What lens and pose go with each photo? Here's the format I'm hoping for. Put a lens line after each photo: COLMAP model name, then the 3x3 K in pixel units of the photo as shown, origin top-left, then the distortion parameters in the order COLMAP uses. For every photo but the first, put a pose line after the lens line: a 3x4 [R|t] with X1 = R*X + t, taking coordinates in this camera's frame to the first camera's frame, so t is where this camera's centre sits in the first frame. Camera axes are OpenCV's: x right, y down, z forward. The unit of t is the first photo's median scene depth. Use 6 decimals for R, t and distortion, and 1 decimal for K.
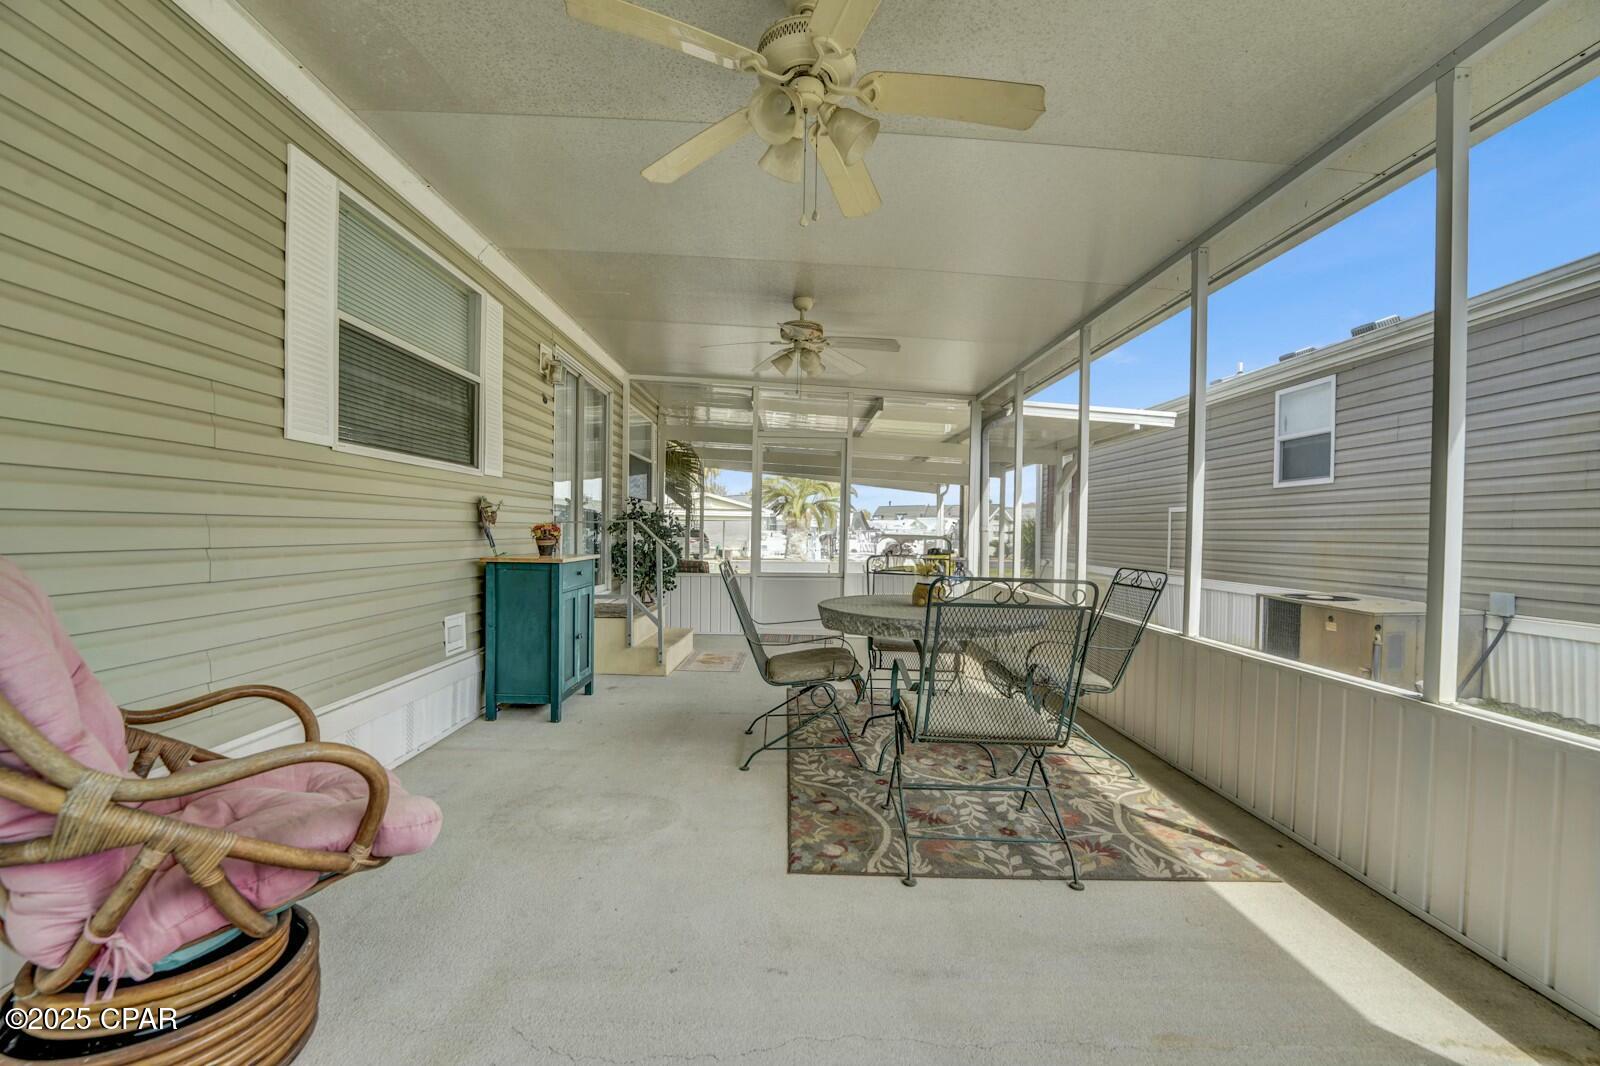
lens RADIAL K [[649.3, 0, 787.2], [0, 649.3, 540.4], [0, 0, 1]] dist [-0.031827, 0.004197]
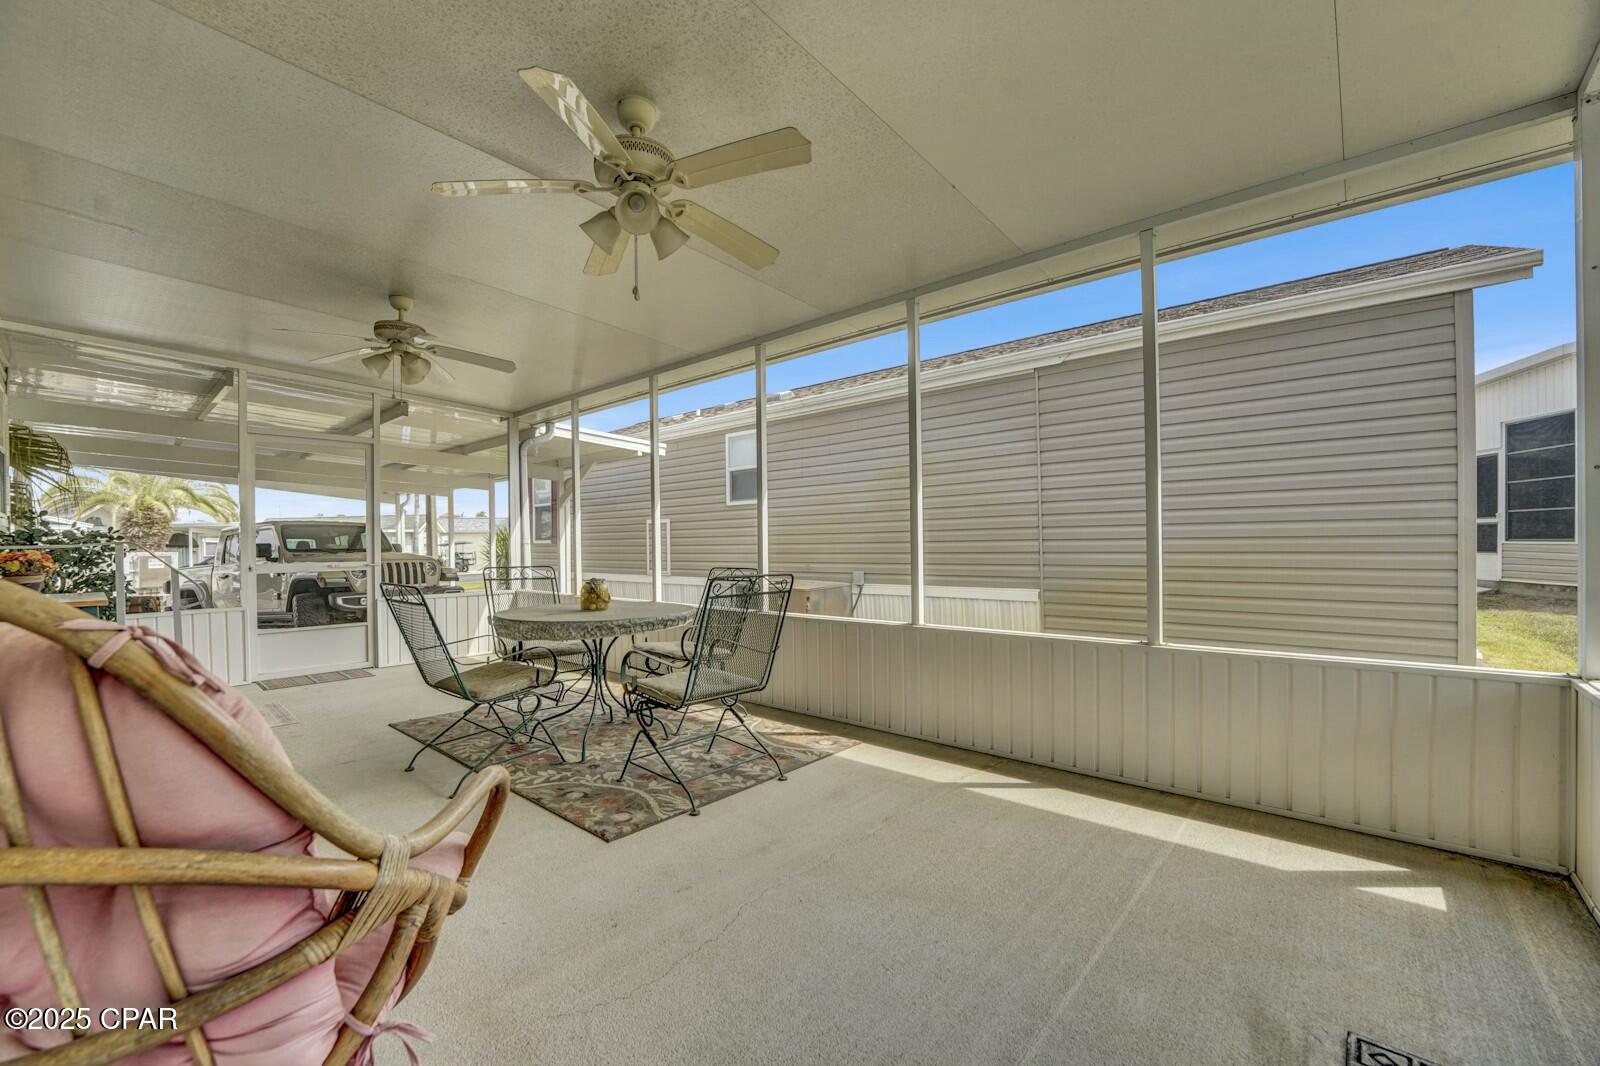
lens RADIAL K [[651.7, 0, 786.2], [0, 651.7, 542.9], [0, 0, 1]] dist [-0.036408, 0.006745]
pose [[0.662496, -0.028067, 0.748540, -0.498081], [0.038214, 0.999263, 0.003647, -0.009144], [-0.748090, 0.026189, 0.663080, -0.014608]]
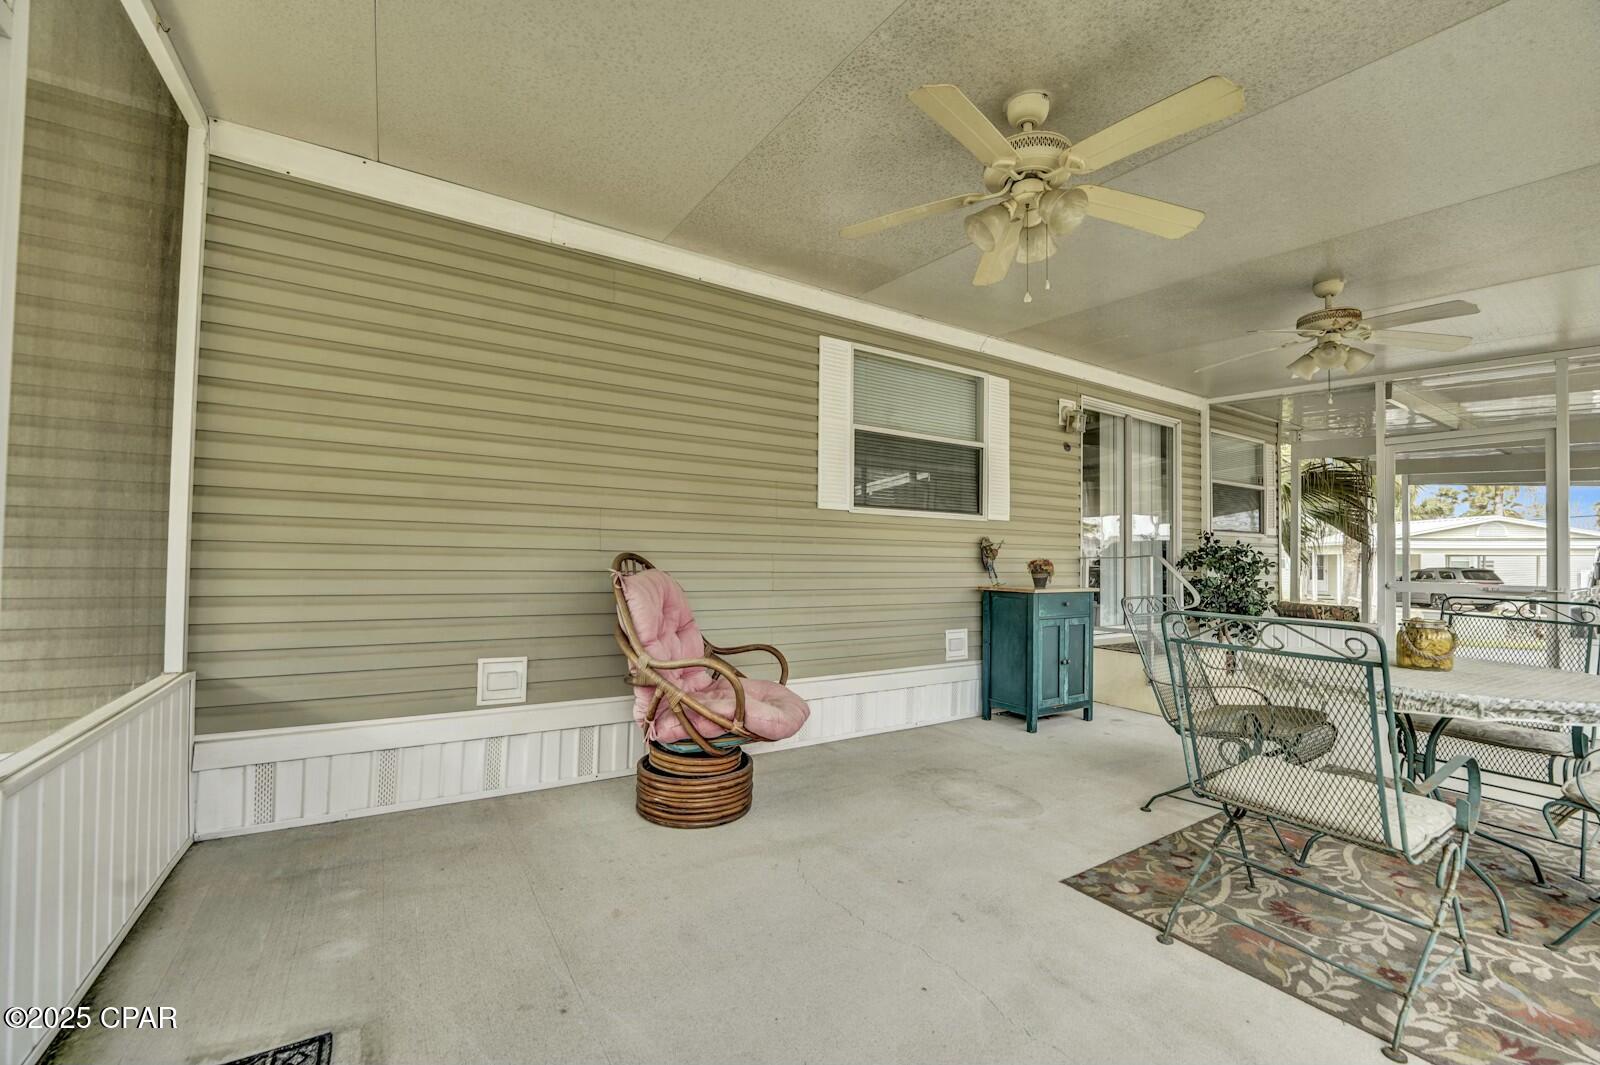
lens RADIAL K [[649.3, 0, 787.2], [0, 649.3, 539.9], [0, 0, 1]] dist [-0.031827, 0.004197]
pose [[0.534937, -0.028808, -0.844401, 0.529799], [-0.020504, 0.998682, -0.047061, 0.004652], [0.844643, 0.042488, 0.533641, 0.014195]]
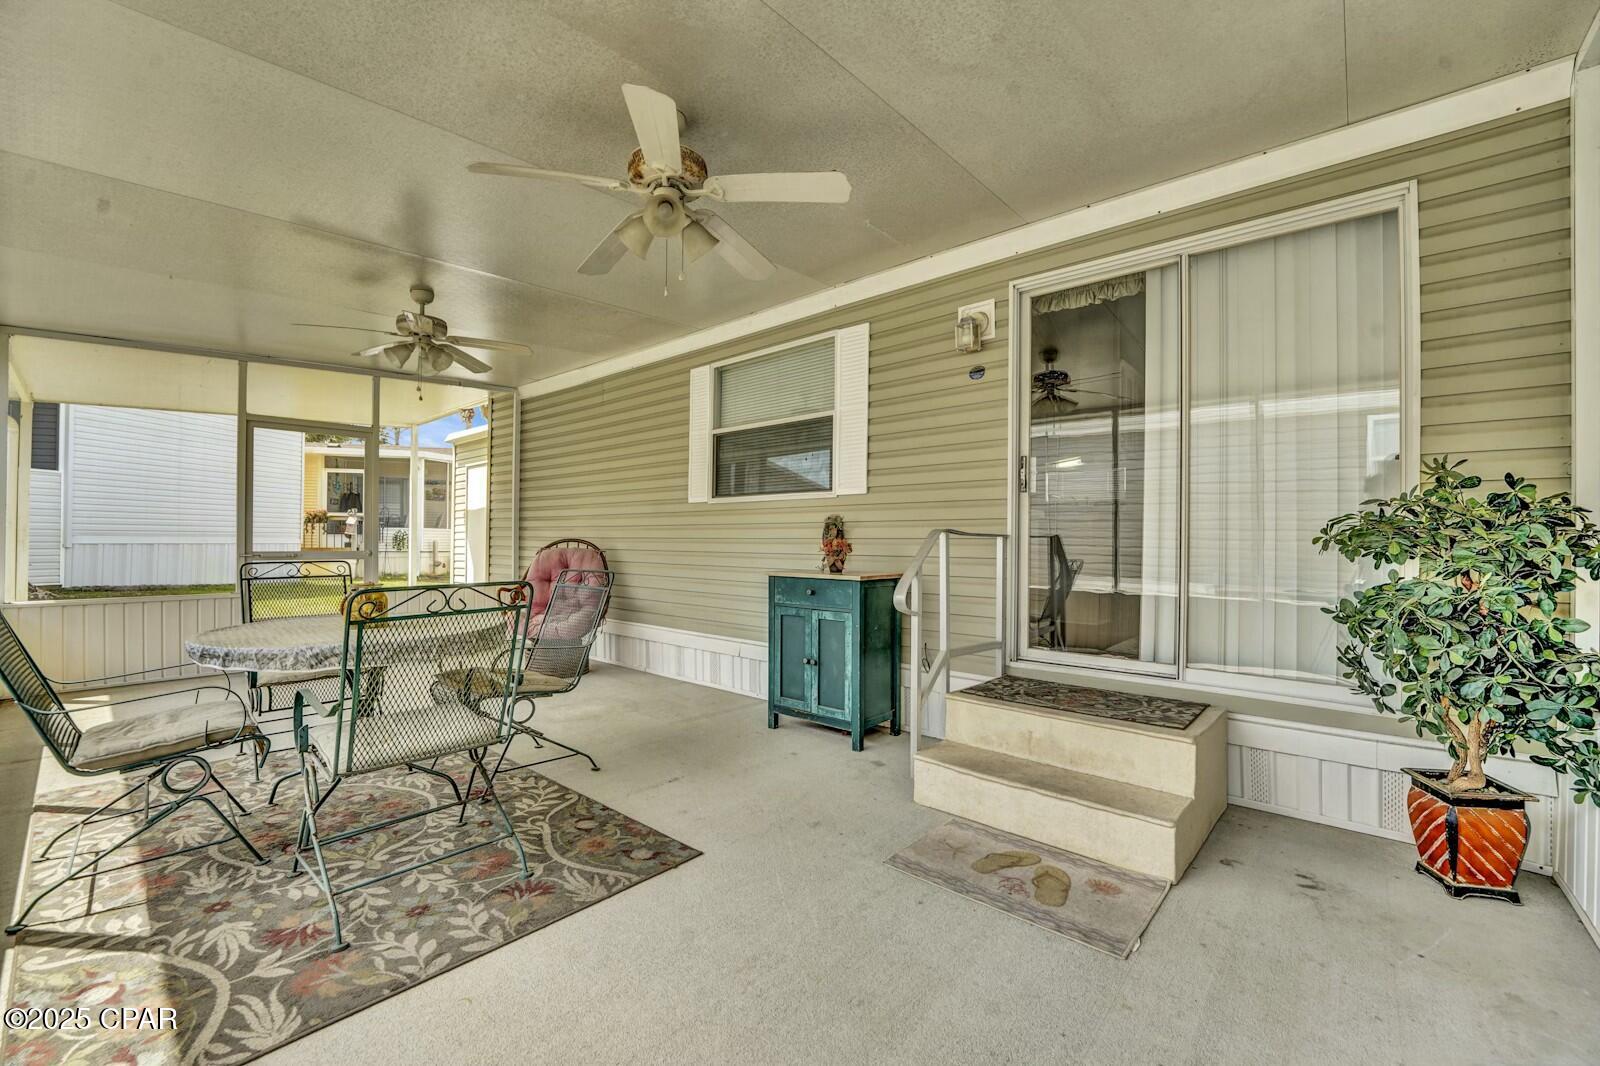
lens RADIAL K [[665.7, 0, 803.5], [0, 665.7, 547.7], [0, 0, 1]] dist [-0.095410, 0.049497]
pose [[-0.657054, -0.011964, -0.753749, 0.583541], [-0.026749, 0.999614, 0.007452, -0.027954], [0.753369, 0.025058, -0.657120, 2.404711]]
